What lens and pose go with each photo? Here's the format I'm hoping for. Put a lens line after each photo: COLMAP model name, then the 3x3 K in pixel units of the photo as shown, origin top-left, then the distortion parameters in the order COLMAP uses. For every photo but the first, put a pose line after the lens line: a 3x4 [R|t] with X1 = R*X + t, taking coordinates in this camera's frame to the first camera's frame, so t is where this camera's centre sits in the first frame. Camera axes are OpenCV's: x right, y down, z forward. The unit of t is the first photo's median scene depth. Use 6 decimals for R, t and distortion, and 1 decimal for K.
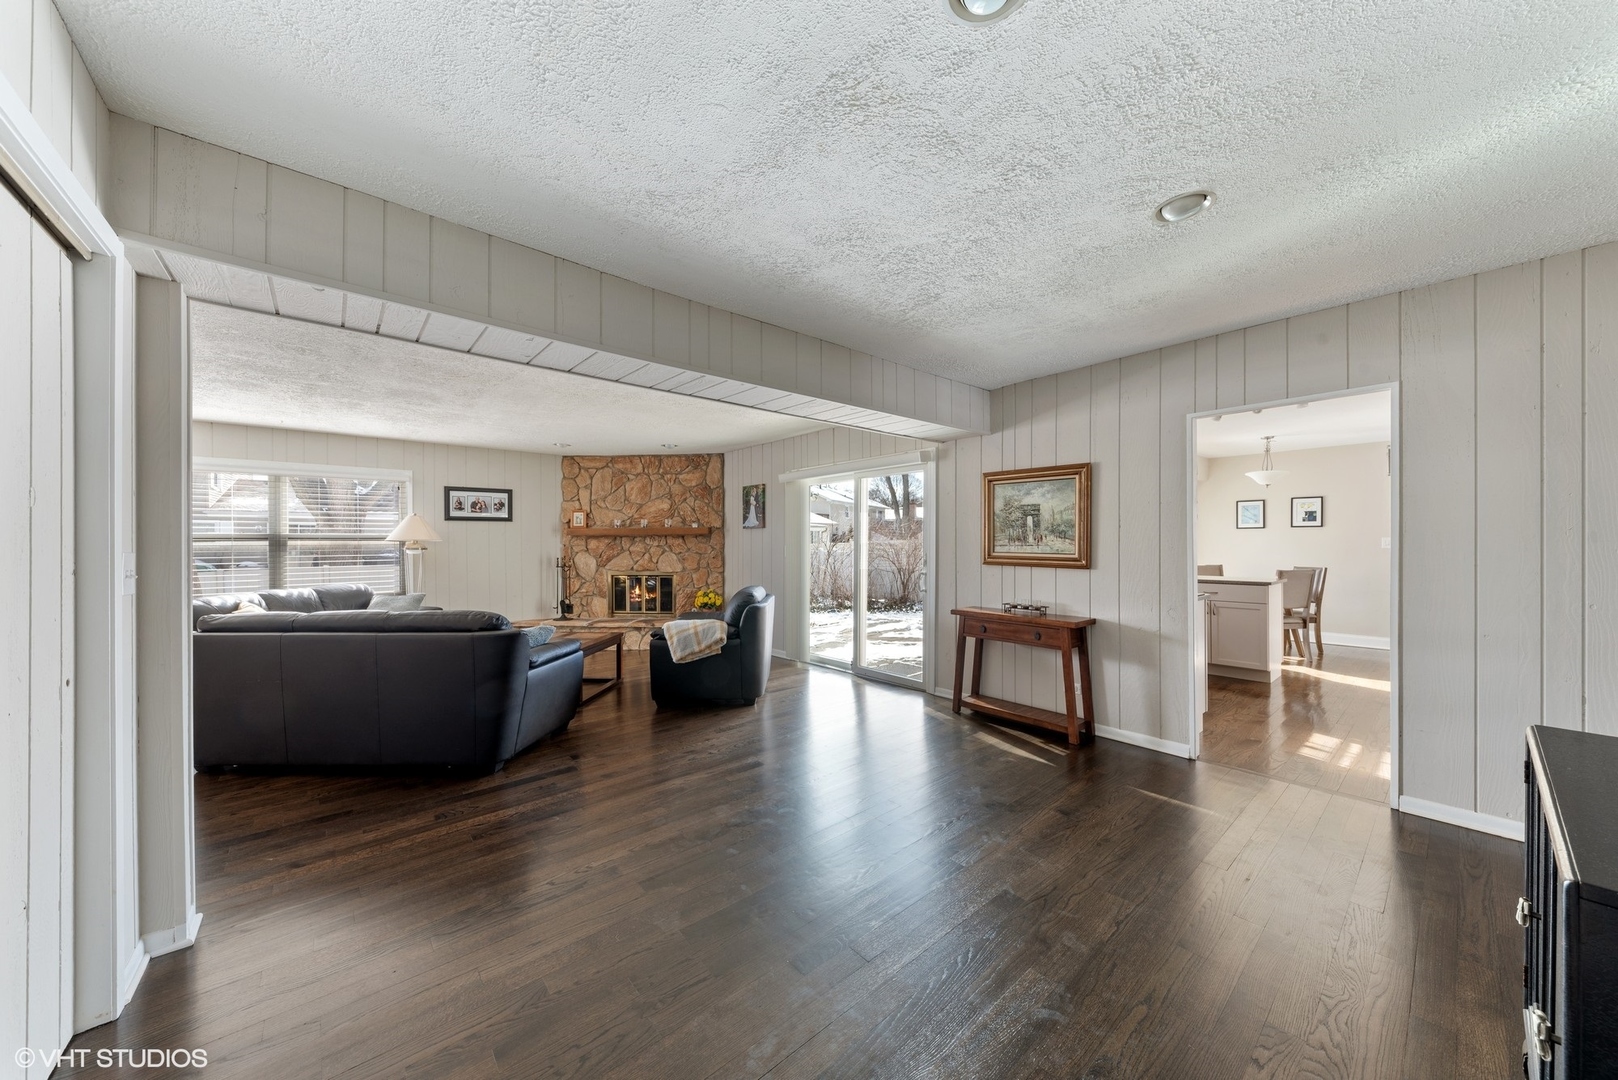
lens RADIAL K [[570.4, 0, 801.2], [0, 570.4, 539.0], [0, 0, 1]] dist [-0.001152, -0.001648]
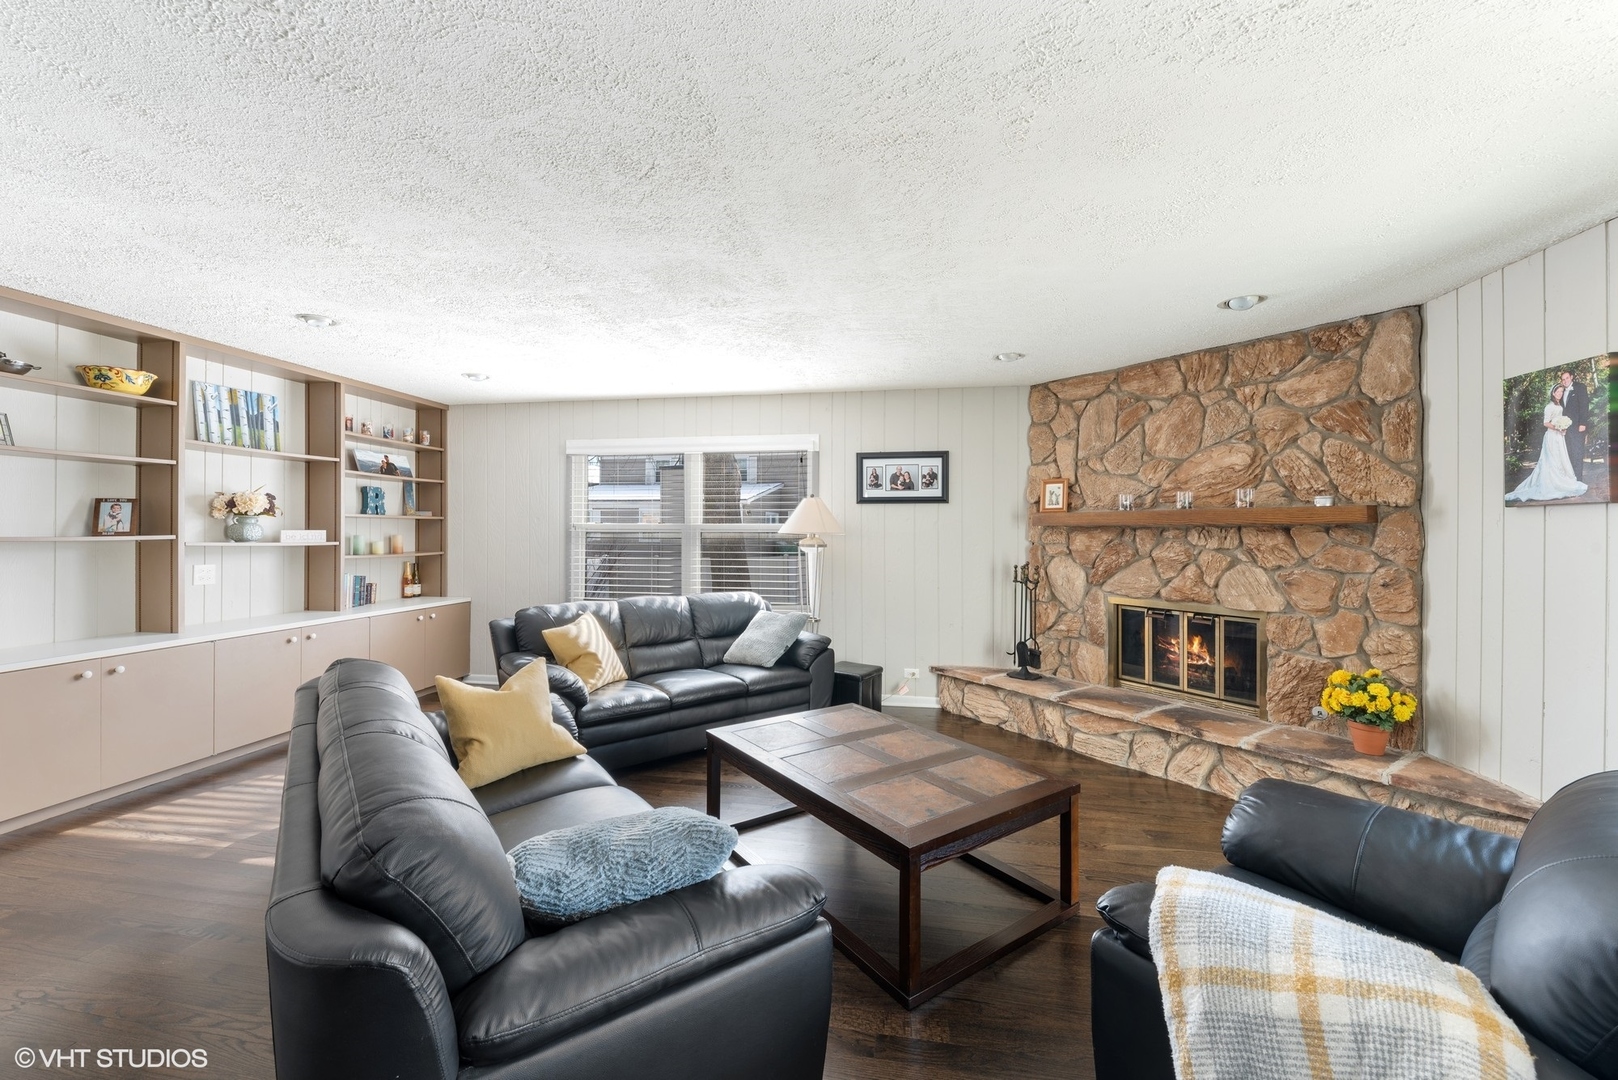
lens RADIAL K [[643.0, 0, 798.2], [0, 643.0, 527.9], [0, 0, 1]] dist [-0.004223, 0.000198]
pose [[0.640641, 0.004266, -0.767829, -0.076073], [-0.003787, 0.999990, 0.002396, -0.004894], [0.767831, 0.001373, 0.640651, 0.424855]]
